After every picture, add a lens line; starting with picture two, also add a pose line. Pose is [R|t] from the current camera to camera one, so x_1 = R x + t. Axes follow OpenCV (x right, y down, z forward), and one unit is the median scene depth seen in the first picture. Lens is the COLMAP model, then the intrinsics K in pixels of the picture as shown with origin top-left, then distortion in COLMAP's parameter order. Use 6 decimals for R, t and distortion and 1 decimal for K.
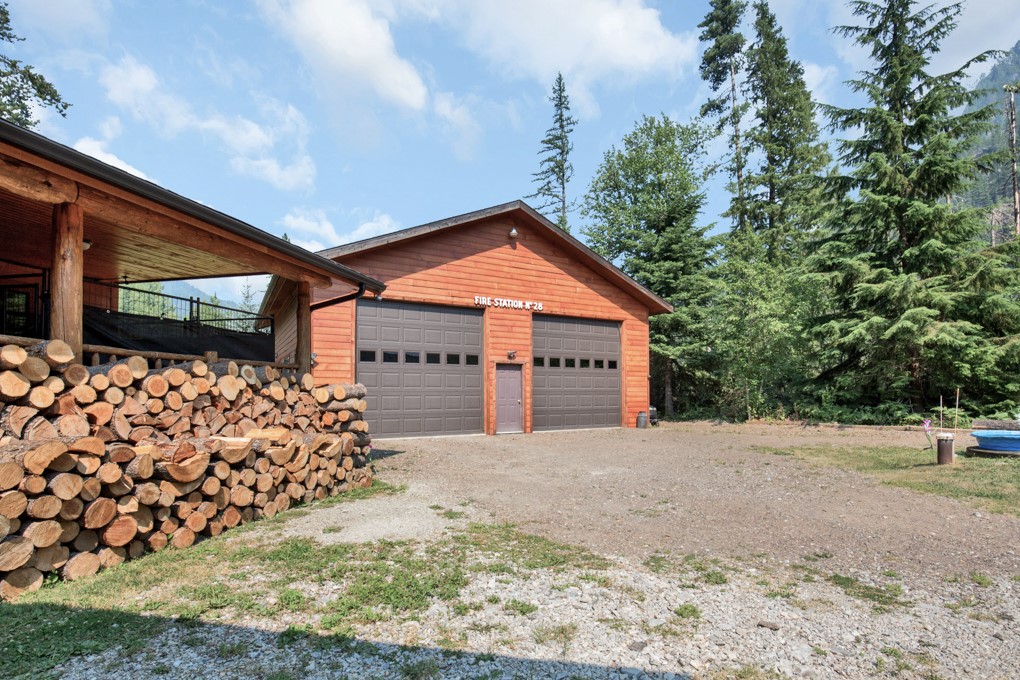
lens RADIAL K [[513.5, 0, 502.3], [0, 513.5, 385.2], [0, 0, 1]] dist [-0.020354, -0.000294]
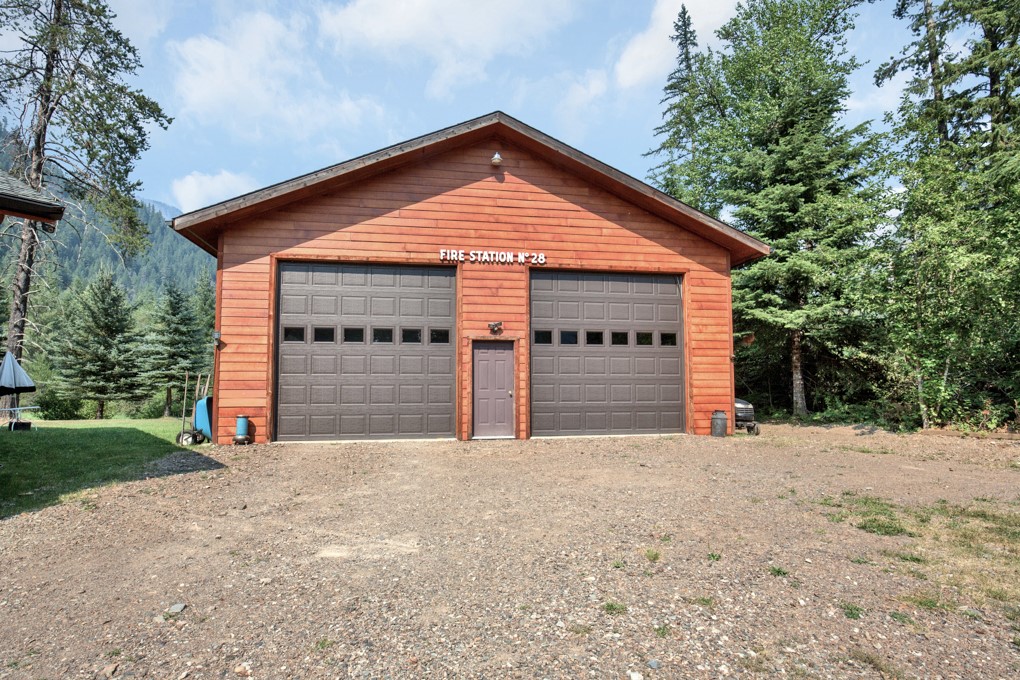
lens RADIAL K [[503.1, 0, 505.8], [0, 503.1, 354.6], [0, 0, 1]] dist [-0.037700, 0.011159]
pose [[0.937365, -0.018063, -0.347879, 0.252755], [0.004323, 0.999181, -0.040233, 0.005380], [0.348321, 0.036209, 0.936676, 0.328875]]
